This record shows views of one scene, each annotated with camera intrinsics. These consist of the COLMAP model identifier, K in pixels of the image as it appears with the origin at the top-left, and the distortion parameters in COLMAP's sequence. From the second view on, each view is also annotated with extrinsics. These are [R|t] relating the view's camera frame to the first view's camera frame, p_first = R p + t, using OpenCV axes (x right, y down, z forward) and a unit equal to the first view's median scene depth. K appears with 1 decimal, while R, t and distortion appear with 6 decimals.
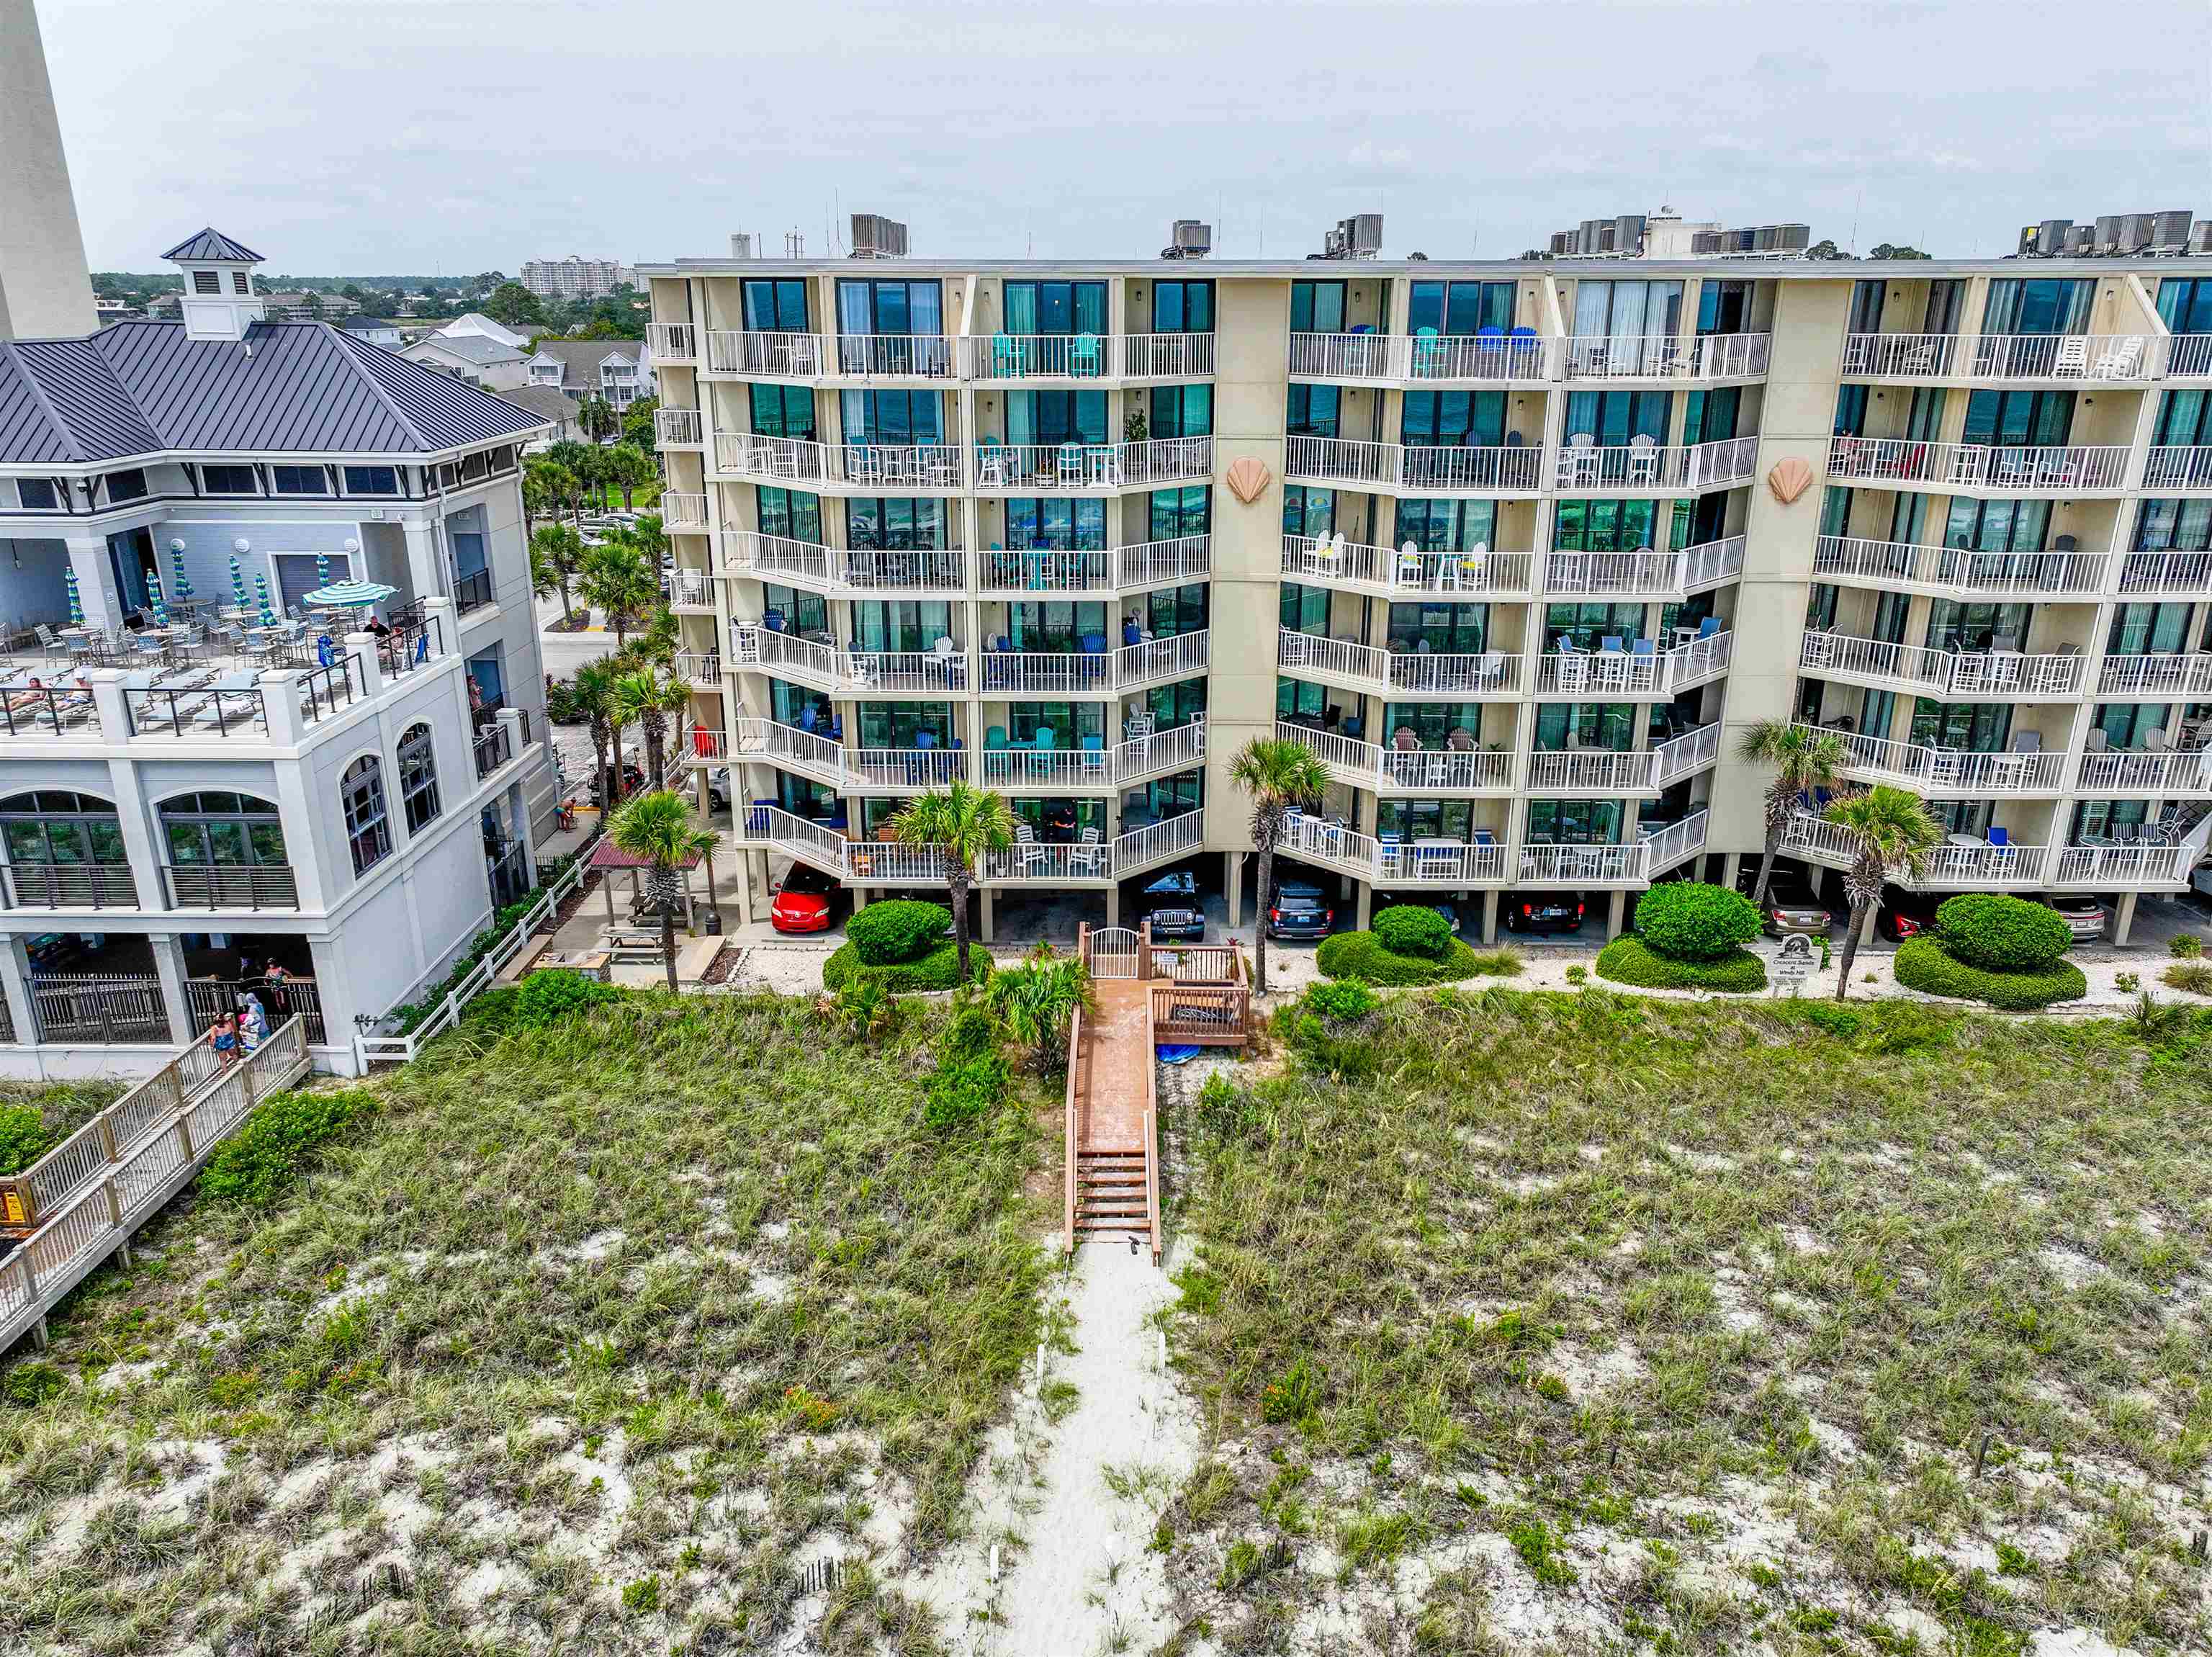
lens RADIAL K [[1569.8, 0, 1106.0], [0, 1569.8, 828.5], [0, 0, 1]] dist [0.010919, 0.003228]
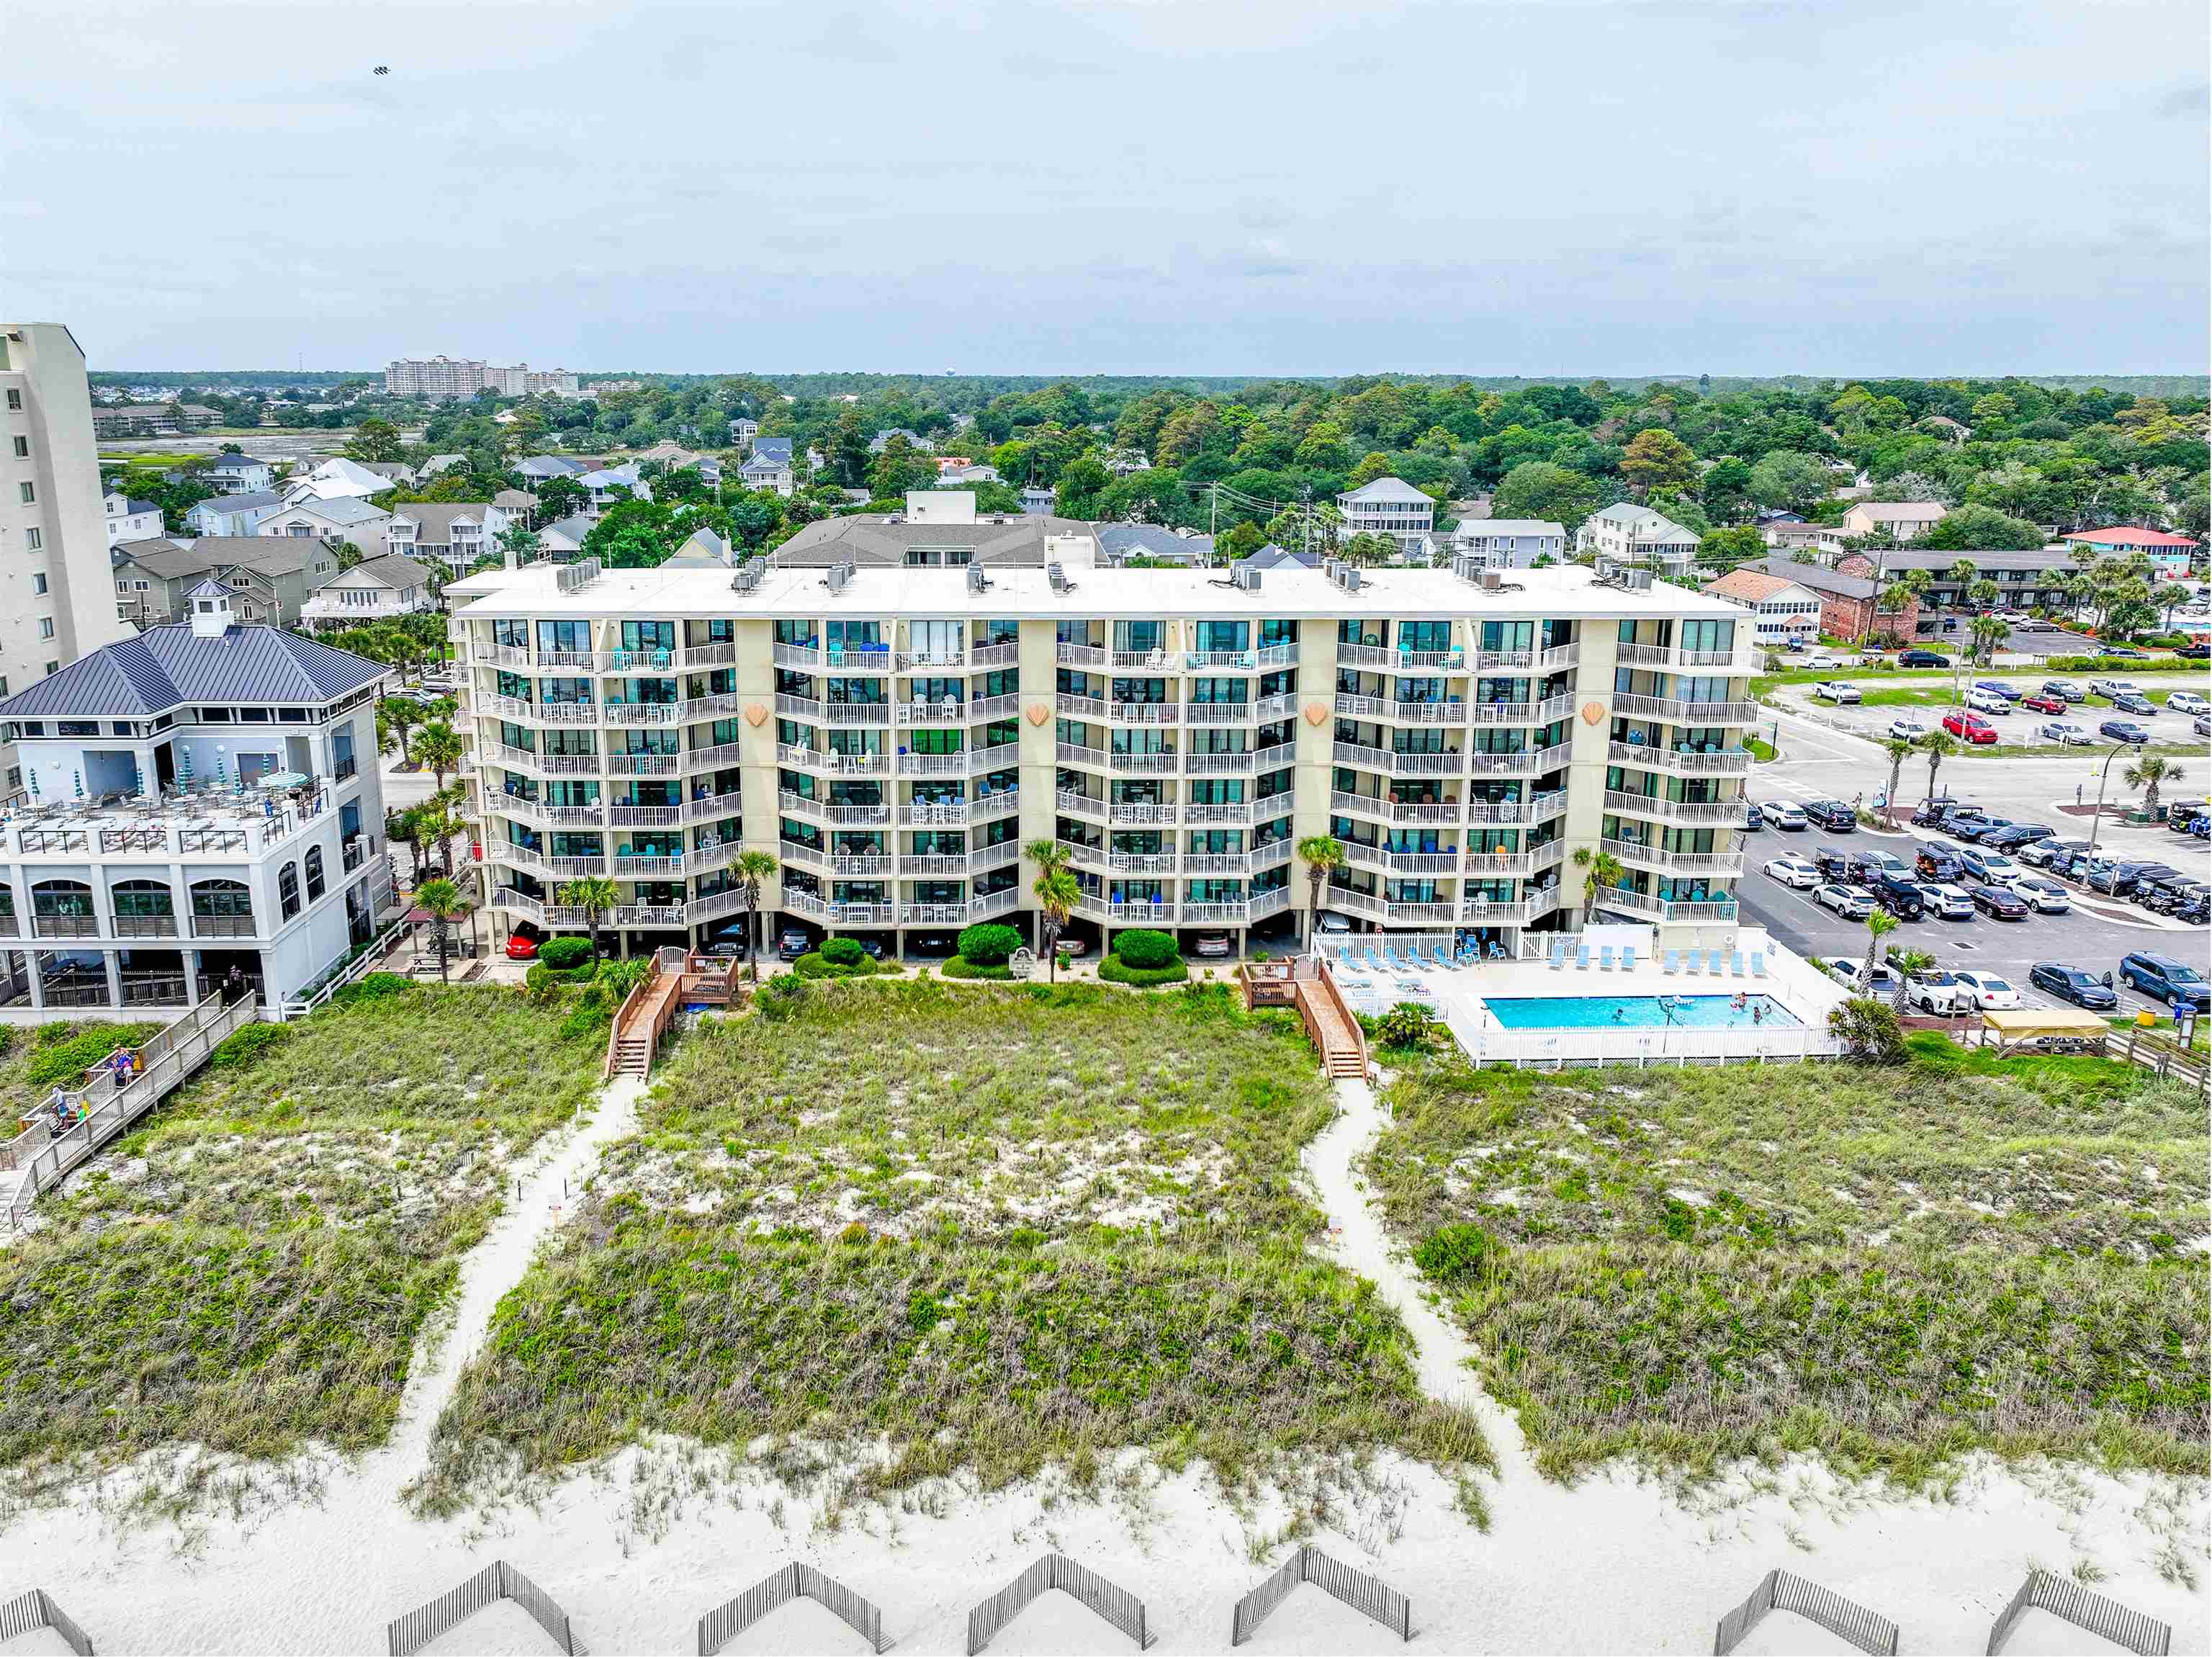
lens RADIAL K [[1663.3, 0, 1039.7], [0, 1663.3, 775.8], [0, 0, 1]] dist [0.008473, -0.001897]
pose [[0.999648, -0.004868, 0.026098, 0.381508], [0.007350, 0.995366, -0.095875, 0.049059], [-0.025510, 0.096033, 0.995051, -1.019533]]
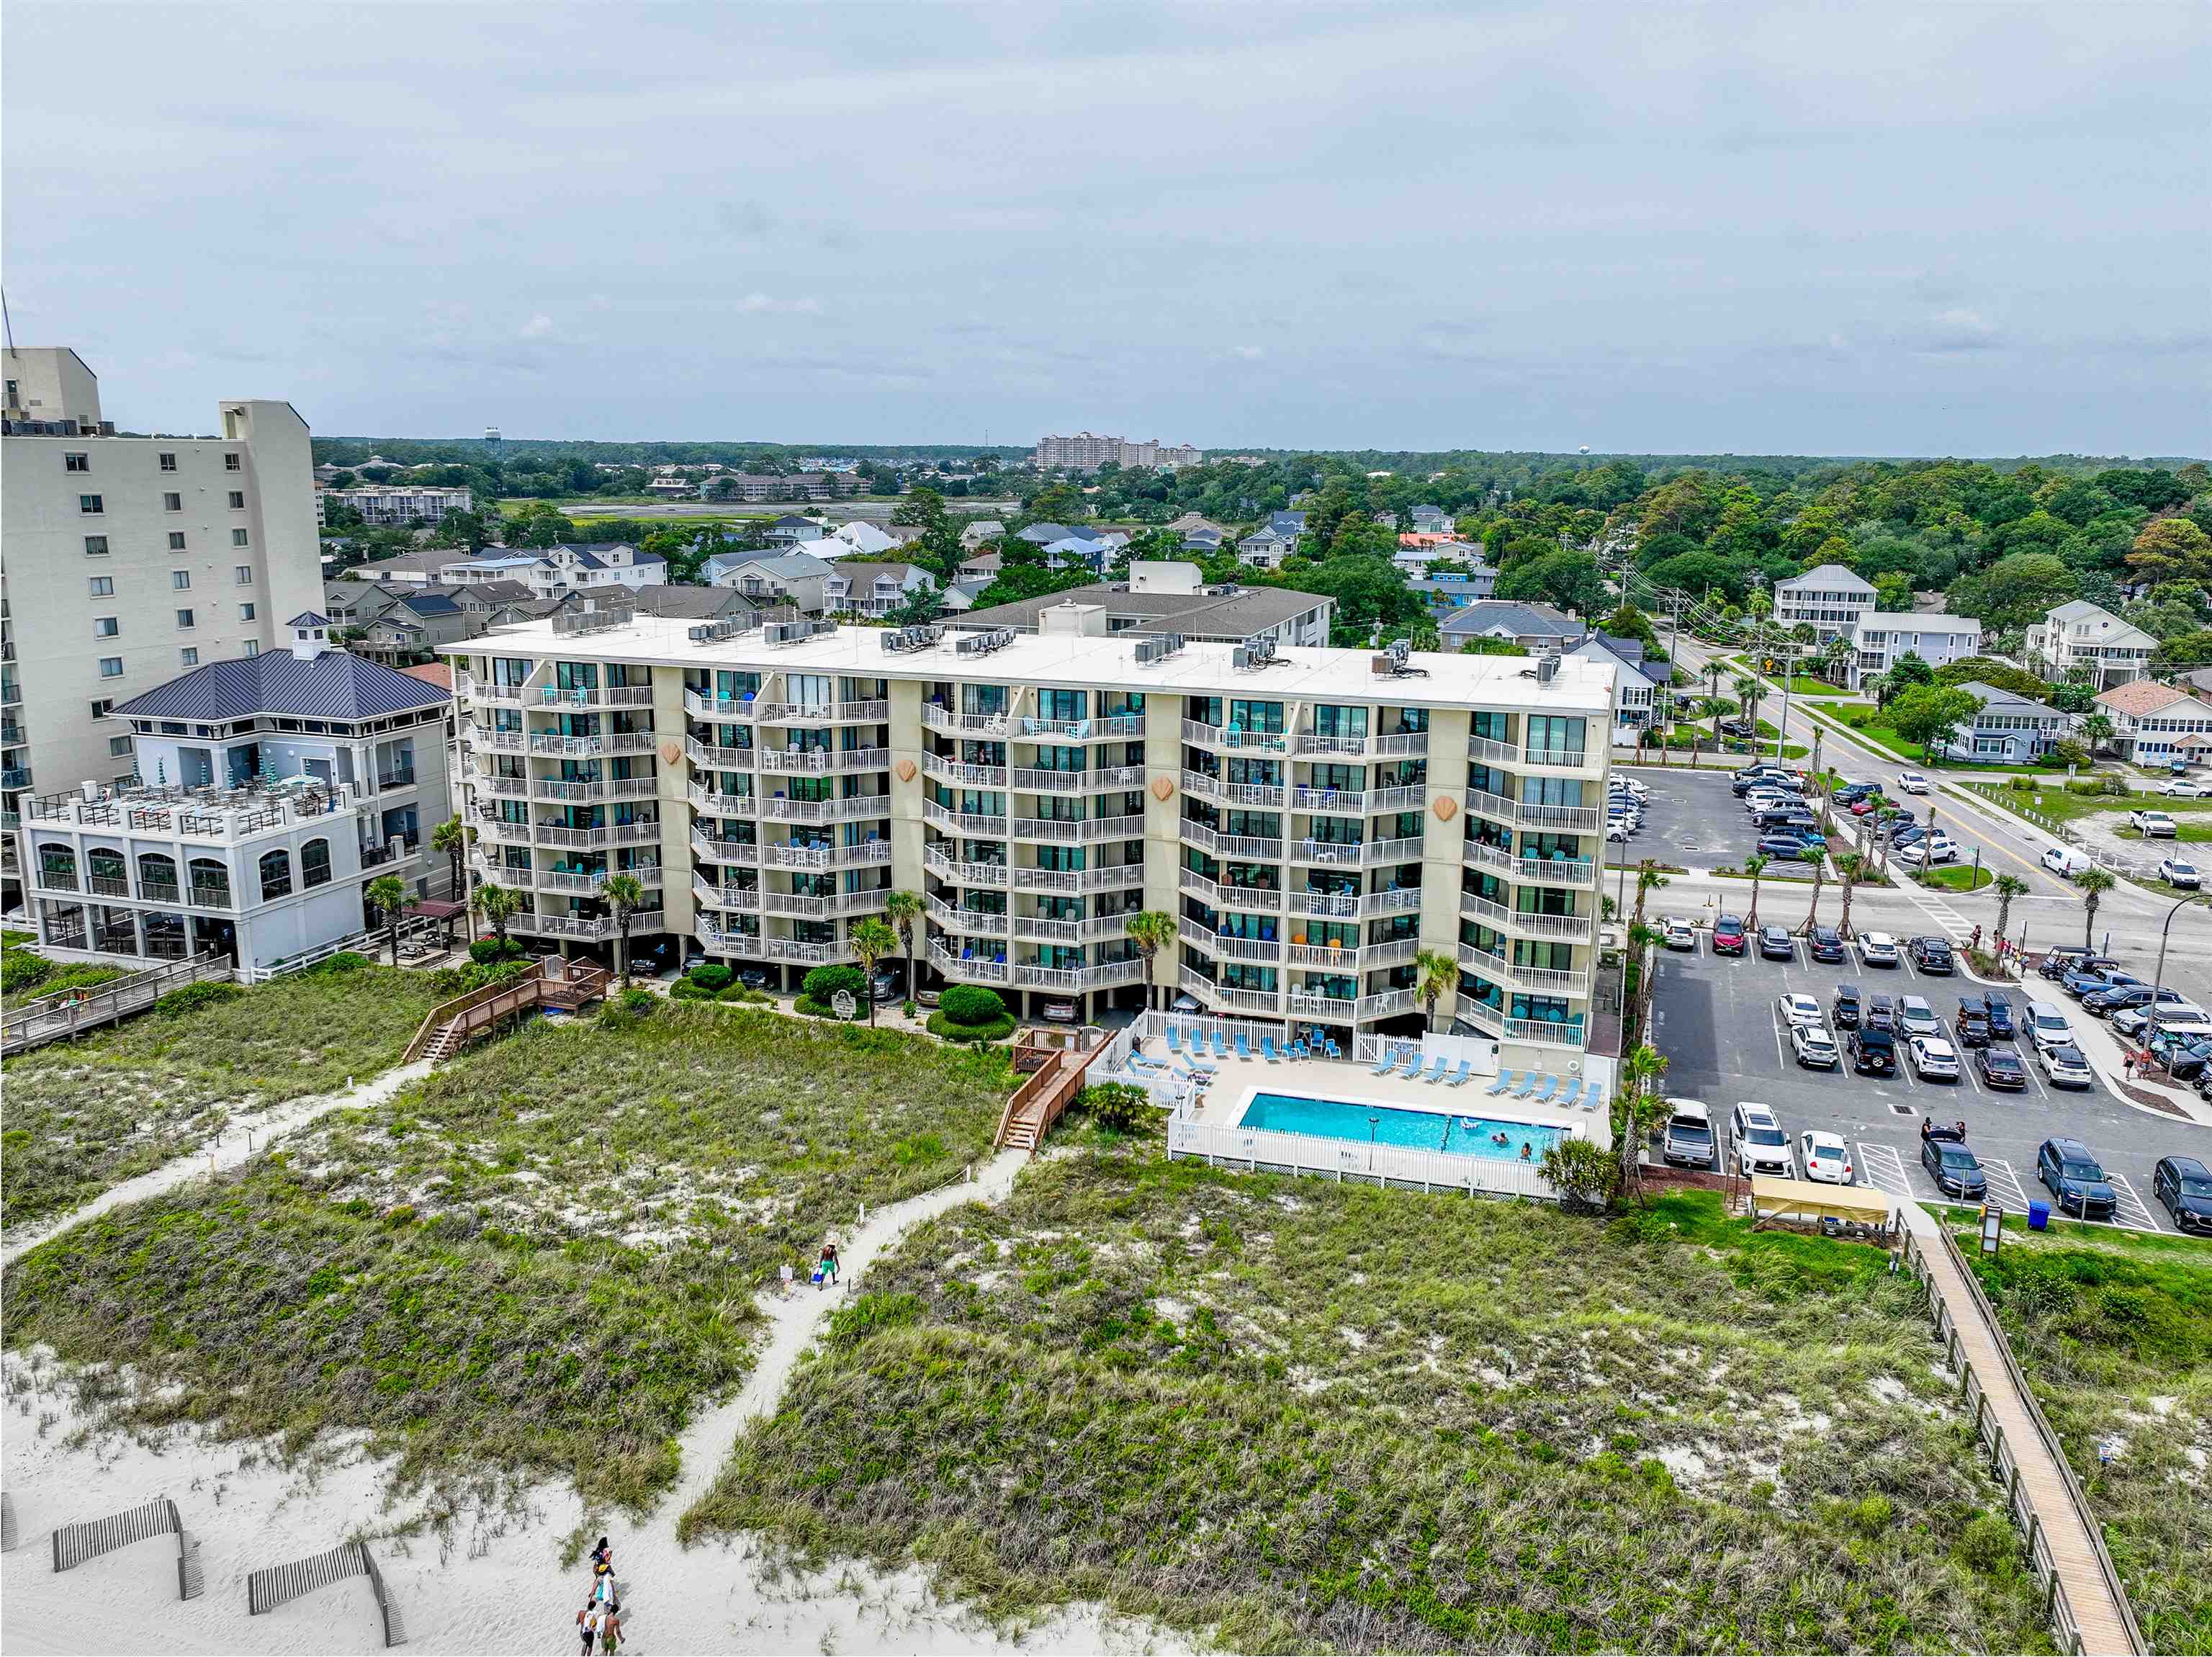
lens RADIAL K [[1642.1, 0, 1153.3], [0, 1642.1, 780.3], [0, 0, 1]] dist [0.006980, 0.003325]
pose [[0.958908, 0.065219, -0.276120, 1.314071], [-0.101759, 0.987529, -0.120134, 0.012065], [0.264841, 0.143295, 0.953586, -0.918241]]
